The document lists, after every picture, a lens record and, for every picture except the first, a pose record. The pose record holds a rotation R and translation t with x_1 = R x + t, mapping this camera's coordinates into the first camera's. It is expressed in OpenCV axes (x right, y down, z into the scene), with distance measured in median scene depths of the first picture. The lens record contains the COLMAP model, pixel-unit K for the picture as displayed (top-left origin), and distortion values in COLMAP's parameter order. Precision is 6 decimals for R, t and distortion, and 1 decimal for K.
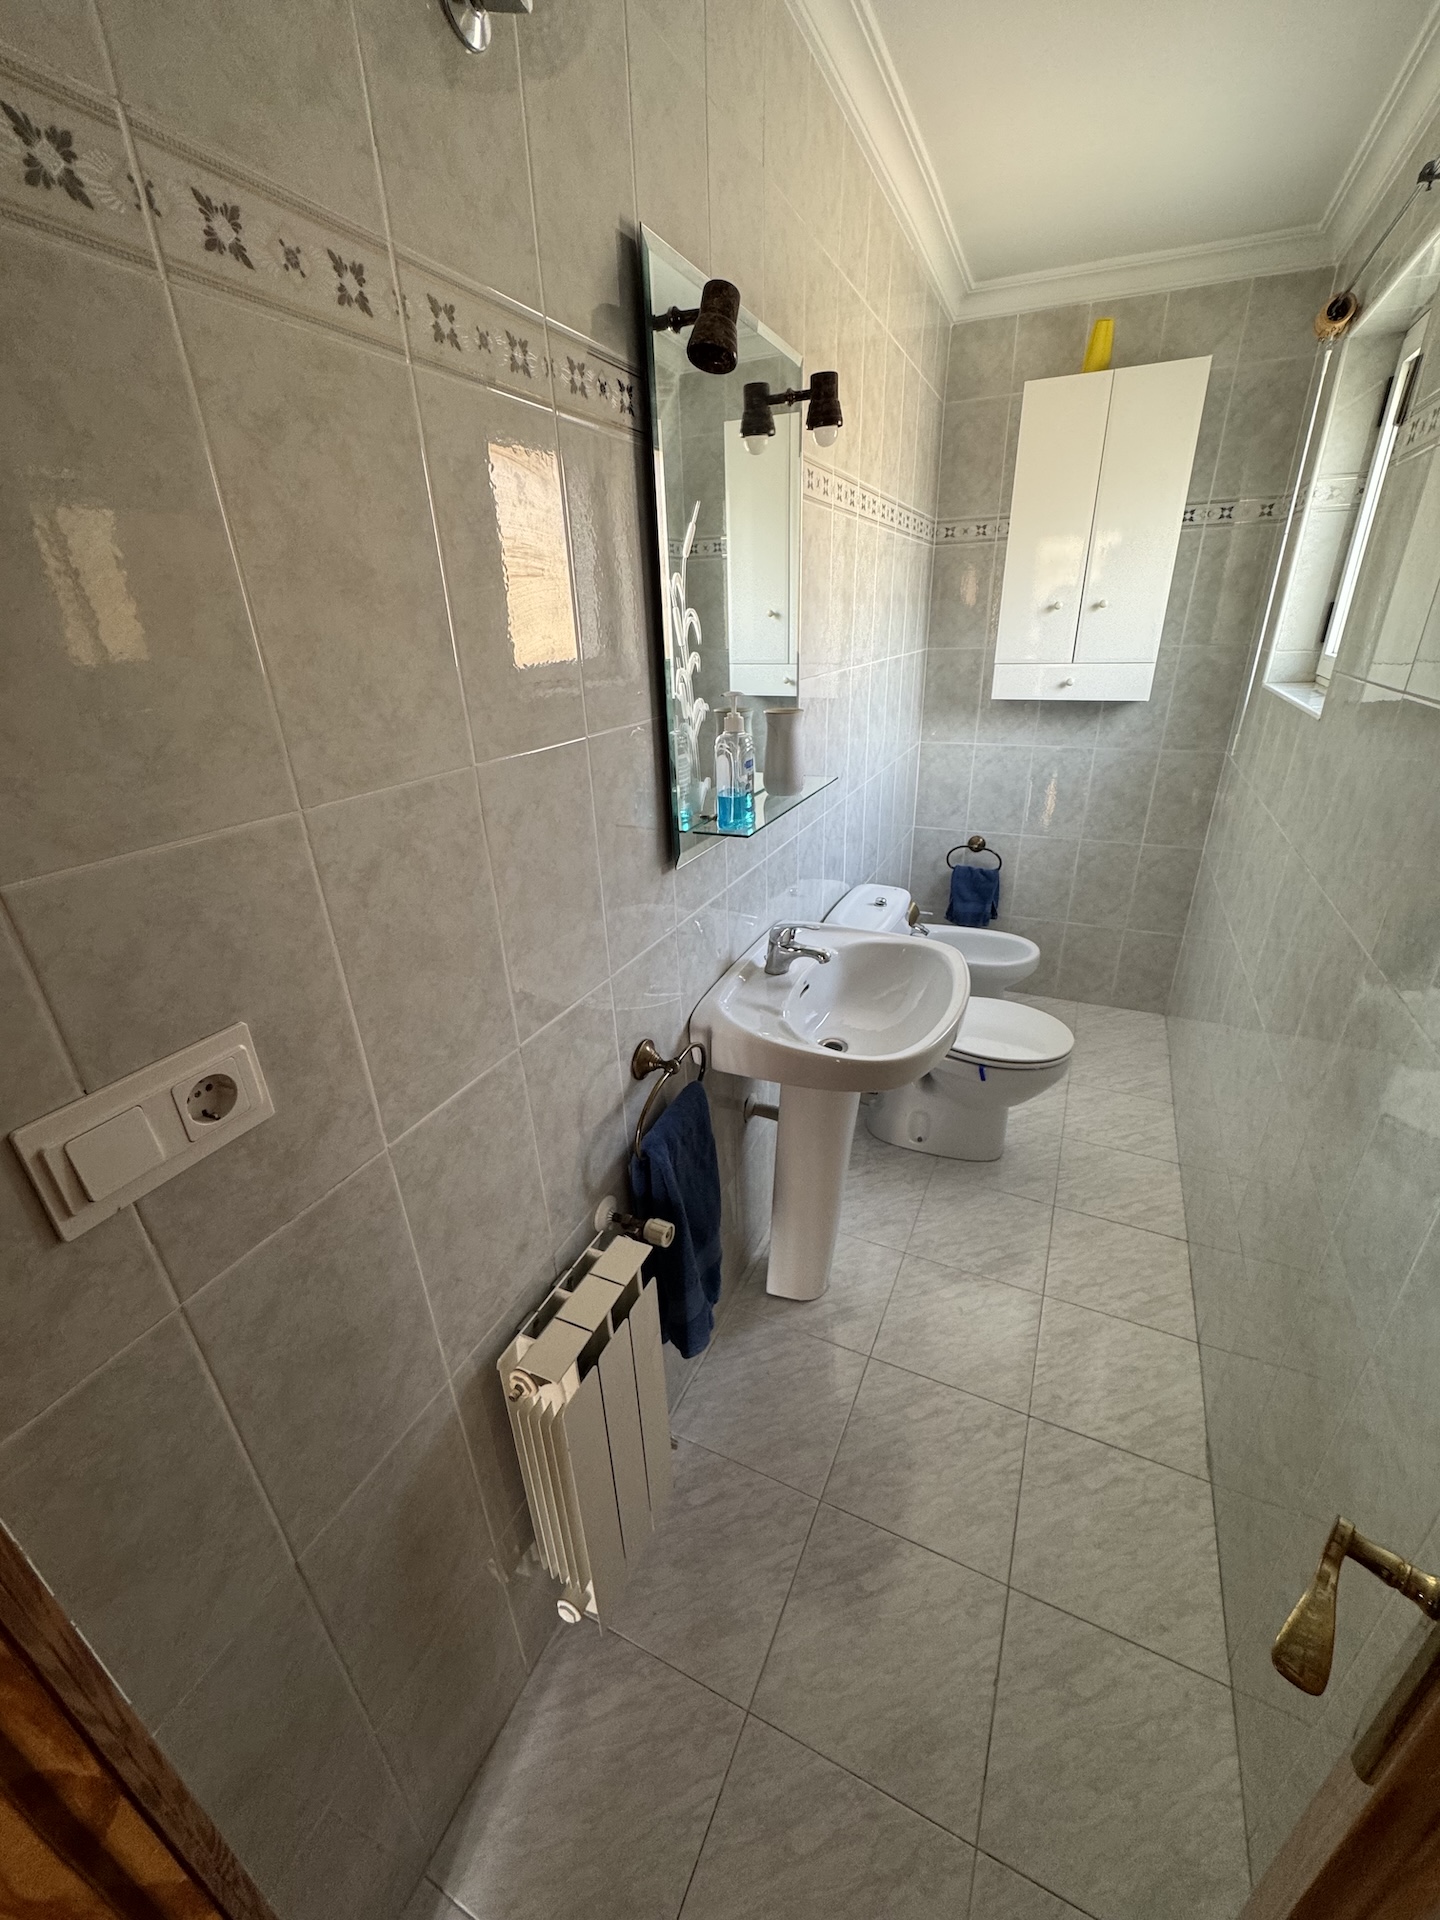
lens RADIAL K [[765.4, 0, 721.8], [0, 765.4, 964.2], [0, 0, 1]] dist [-0.004488, 0.001116]
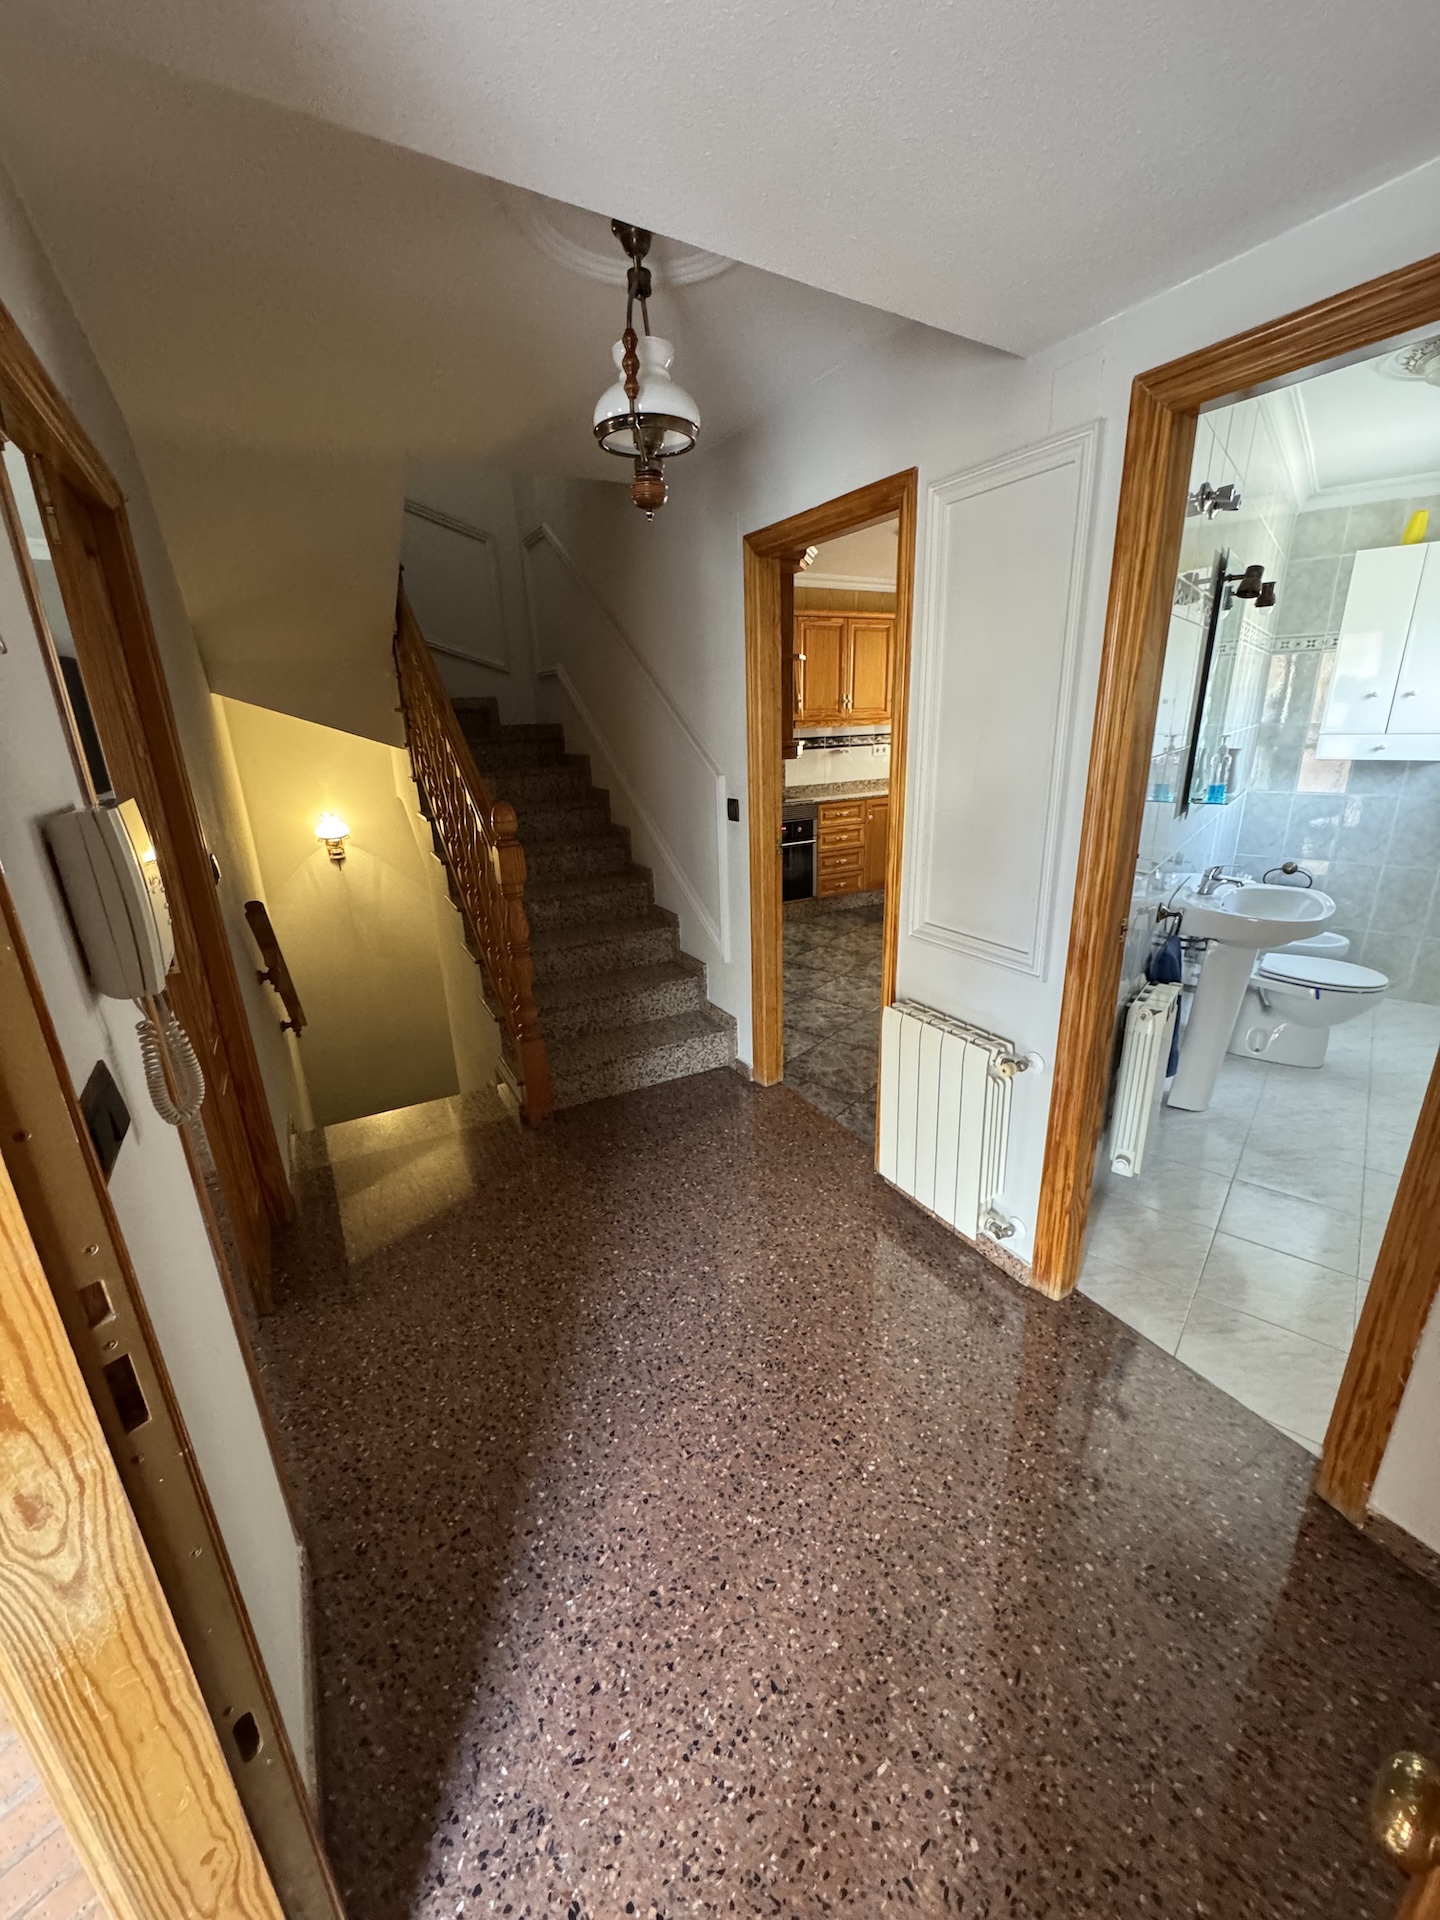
lens RADIAL K [[765.4, 0, 728.9], [0, 765.4, 960.4], [0, 0, 1]] dist [-0.004488, 0.001116]
pose [[0.970533, 0.079065, -0.227629, -0.361463], [-0.101976, 0.990643, -0.090701, 0.269694], [0.218328, 0.111241, 0.969515, -0.578538]]
